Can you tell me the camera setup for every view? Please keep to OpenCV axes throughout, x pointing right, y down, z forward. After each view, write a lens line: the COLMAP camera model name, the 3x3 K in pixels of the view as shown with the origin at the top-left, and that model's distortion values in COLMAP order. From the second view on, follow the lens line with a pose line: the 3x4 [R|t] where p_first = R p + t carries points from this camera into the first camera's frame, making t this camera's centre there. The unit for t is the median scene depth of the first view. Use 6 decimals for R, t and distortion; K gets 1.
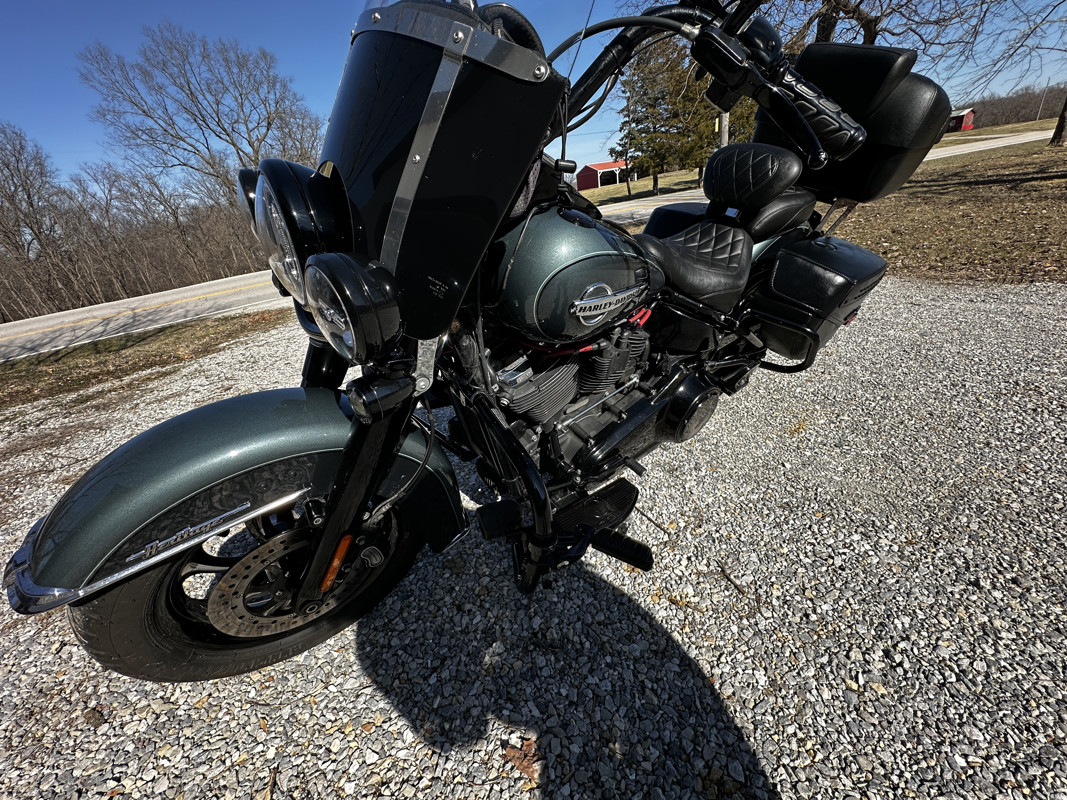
lens RADIAL K [[434.1, 0, 526.7], [0, 434.1, 400.8], [0, 0, 1]] dist [-0.003680, -0.000476]
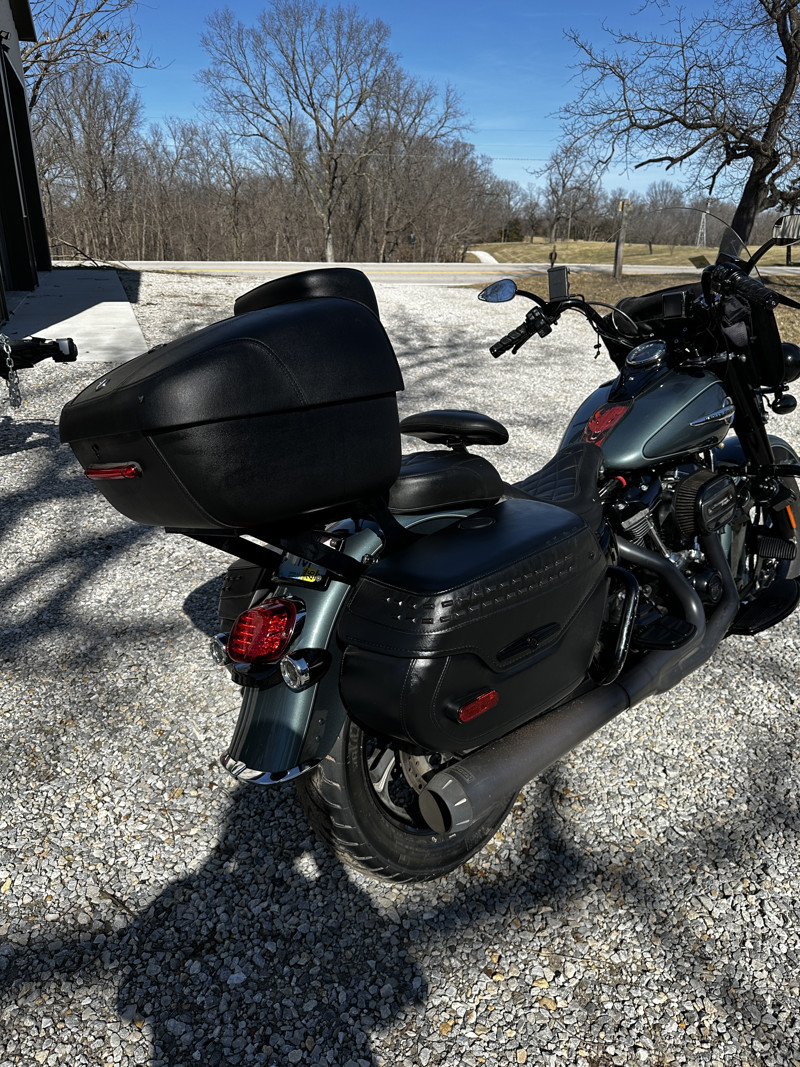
lens RADIAL K [[759.3, 0, 399.1], [0, 759.3, 535.4], [0, 0, 1]] dist [-0.037260, 0.001735]
pose [[0.896338, 0.303858, -0.322875, 0.224648], [-0.312216, 0.949629, 0.026947, 0.115023], [0.314800, 0.076653, 0.946058, -0.329210]]
